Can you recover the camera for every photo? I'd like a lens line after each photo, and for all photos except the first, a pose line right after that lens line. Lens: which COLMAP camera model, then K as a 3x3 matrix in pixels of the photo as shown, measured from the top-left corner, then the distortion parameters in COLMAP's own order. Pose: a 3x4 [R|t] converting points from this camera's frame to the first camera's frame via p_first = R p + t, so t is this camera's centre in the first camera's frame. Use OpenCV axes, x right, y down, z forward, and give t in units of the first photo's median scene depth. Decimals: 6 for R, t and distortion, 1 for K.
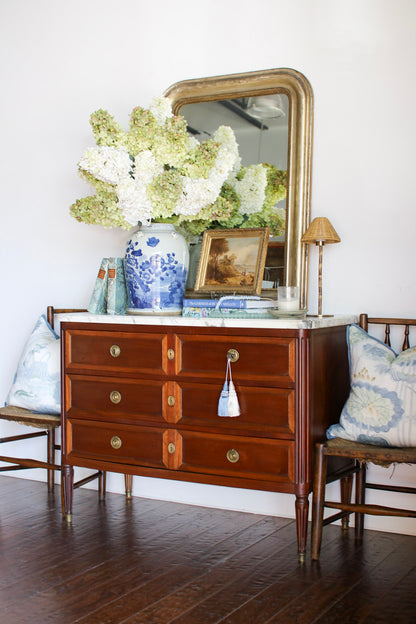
lens RADIAL K [[889.6, 0, 208.0], [0, 889.6, 312.0], [0, 0, 1]] dist [-0.193810, 0.324250]
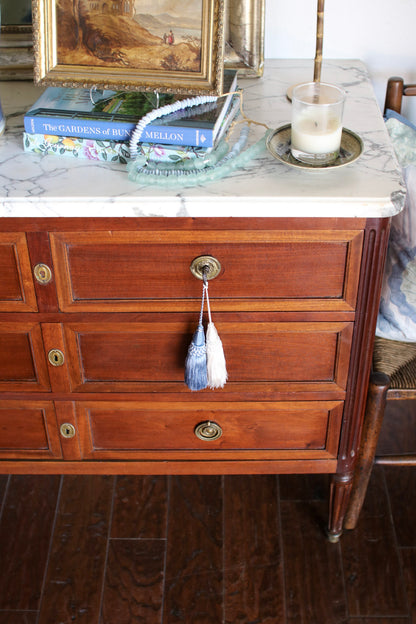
lens RADIAL K [[880.2, 0, 208.0], [0, 880.2, 312.0], [0, 0, 1]] dist [-0.178551, 0.236860]
pose [[0.876322, -0.302641, 0.374792, -0.130259], [0.023709, 0.804171, 0.593925, -0.177196], [-0.481142, -0.511583, 0.711888, 0.636601]]
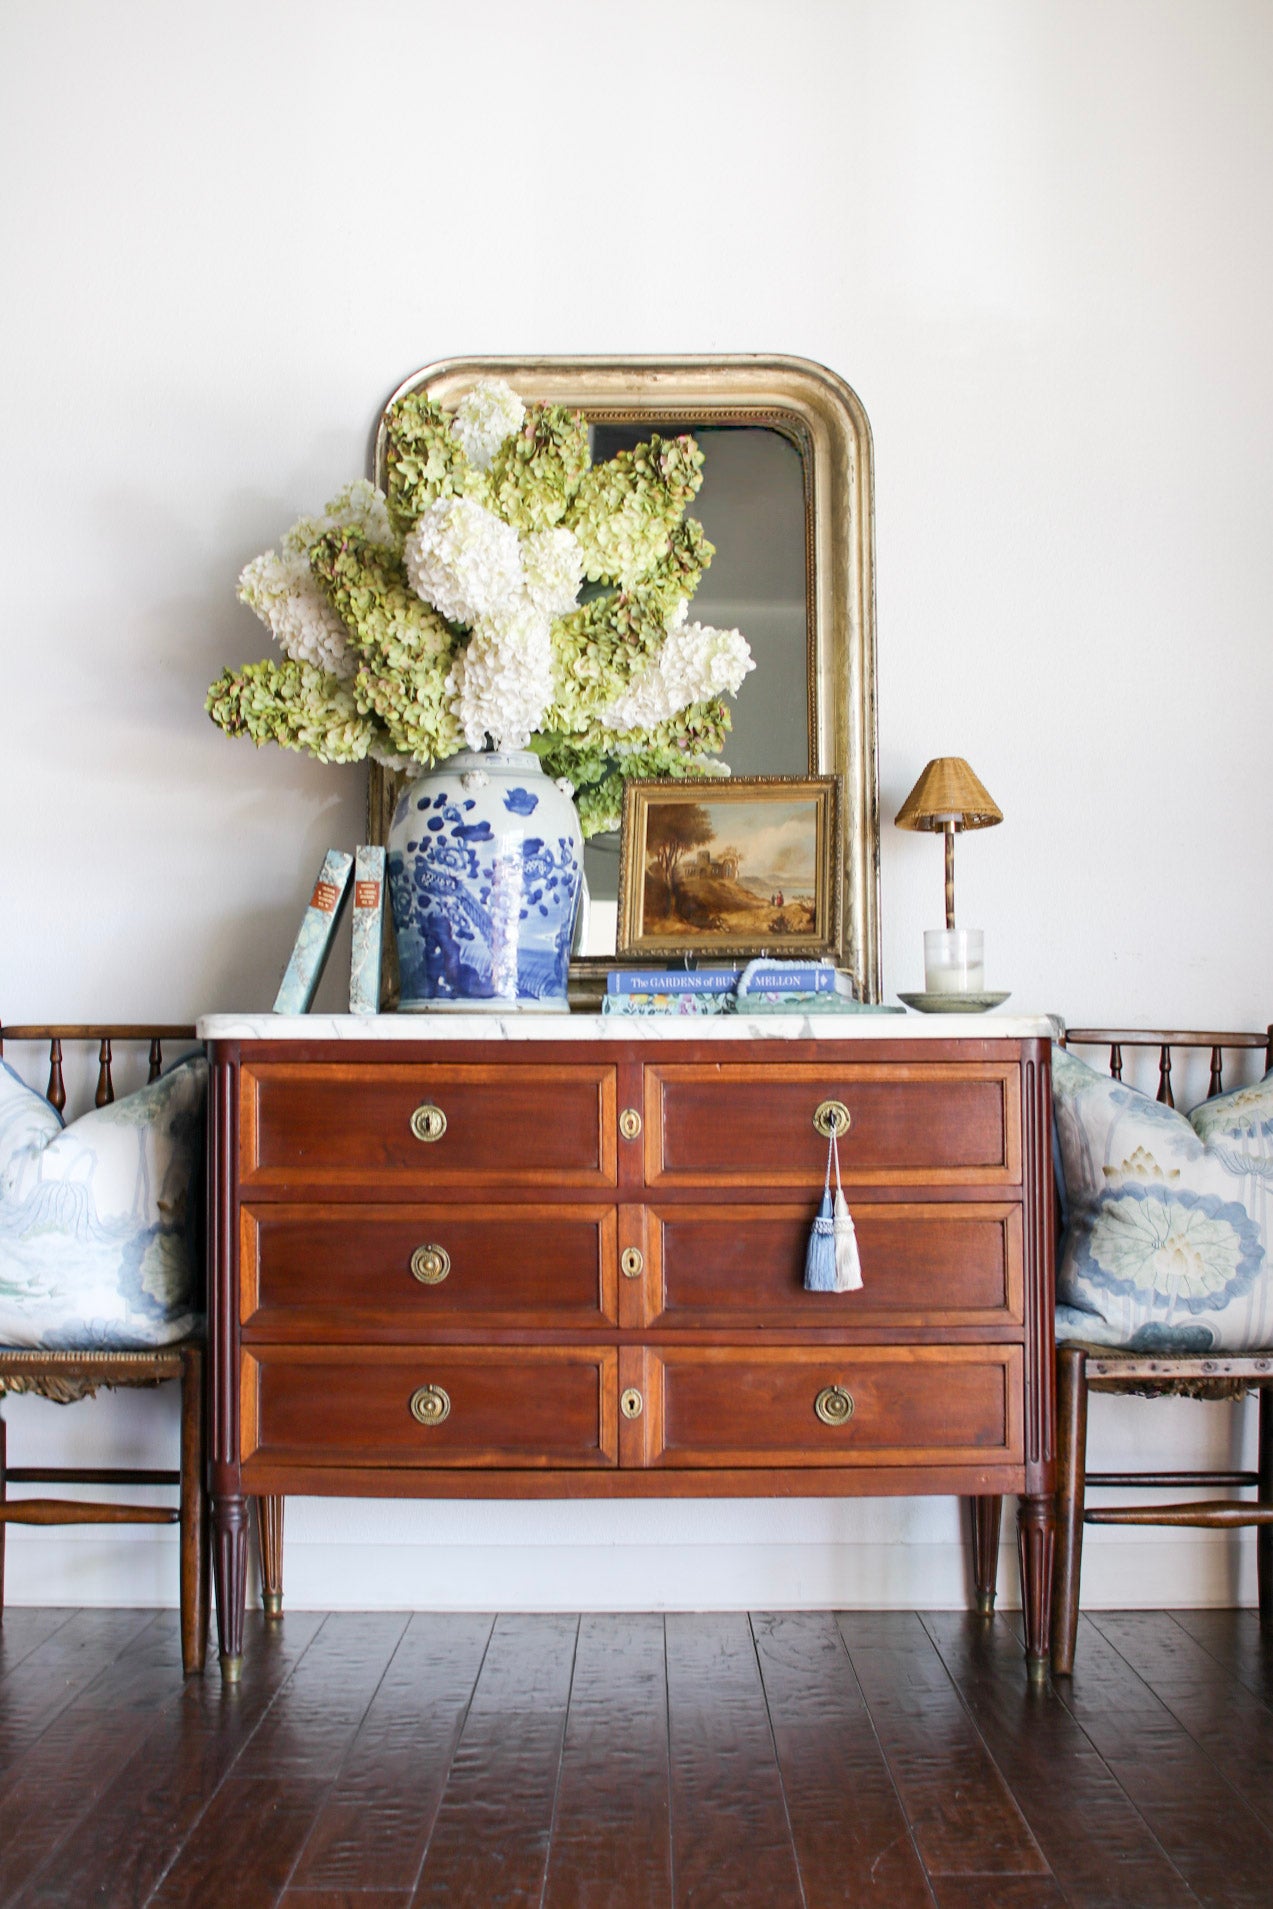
lens RADIAL K [[2664.6, 0, 636.5], [0, 2664.6, 954.5], [0, 0, 1]] dist [-0.176521, 0.196679]
pose [[0.872840, 0.027763, 0.487216, -0.522680], [0.020353, 0.995441, -0.093185, 0.075613], [-0.487582, 0.091252, 0.868295, 0.102781]]
